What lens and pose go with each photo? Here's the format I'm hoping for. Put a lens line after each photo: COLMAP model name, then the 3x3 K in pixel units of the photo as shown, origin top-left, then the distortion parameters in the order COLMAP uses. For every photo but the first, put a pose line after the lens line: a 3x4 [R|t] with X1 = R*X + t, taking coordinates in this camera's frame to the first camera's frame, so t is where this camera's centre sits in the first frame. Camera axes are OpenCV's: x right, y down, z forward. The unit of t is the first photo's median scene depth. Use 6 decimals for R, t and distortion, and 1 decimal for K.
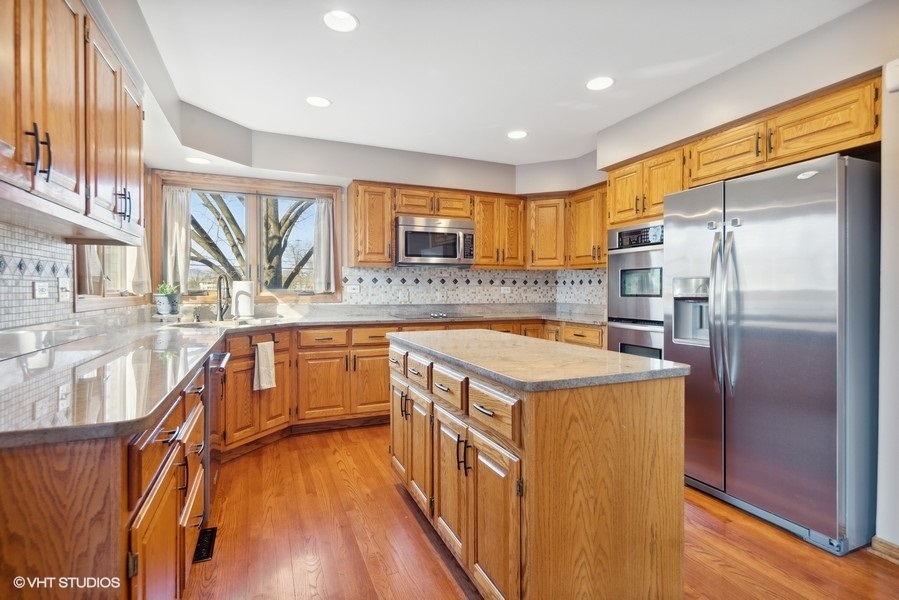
lens RADIAL K [[439.1, 0, 447.4], [0, 439.1, 297.1], [0, 0, 1]] dist [0.004548, 0.000124]
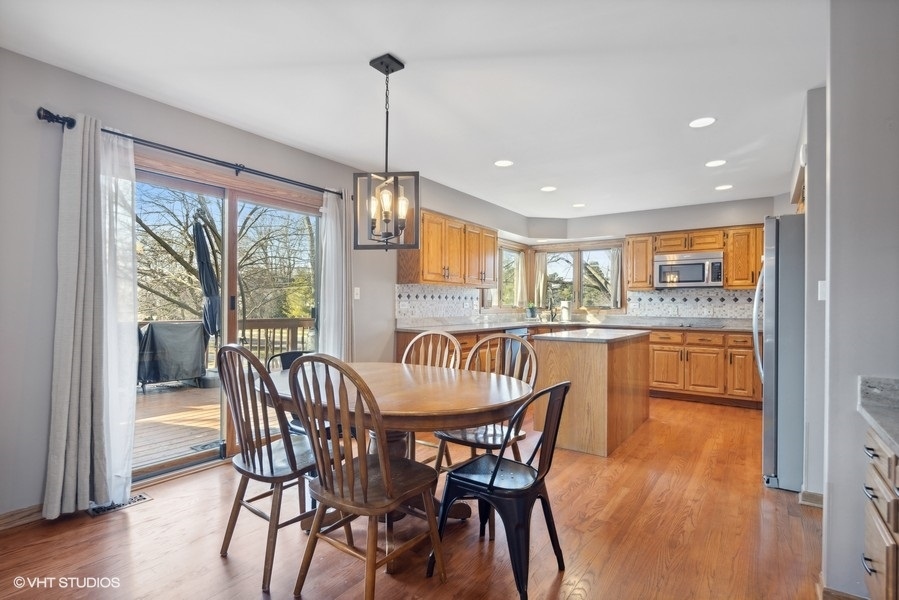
lens RADIAL K [[439.1, 0, 448.5], [0, 439.1, 303.3], [0, 0, 1]] dist [0.004548, 0.000124]
pose [[0.527445, -0.001115, -0.849588, 0.743308], [-0.019549, 0.999718, -0.013448, 0.006460], [0.849364, 0.023702, 0.527275, -0.331856]]
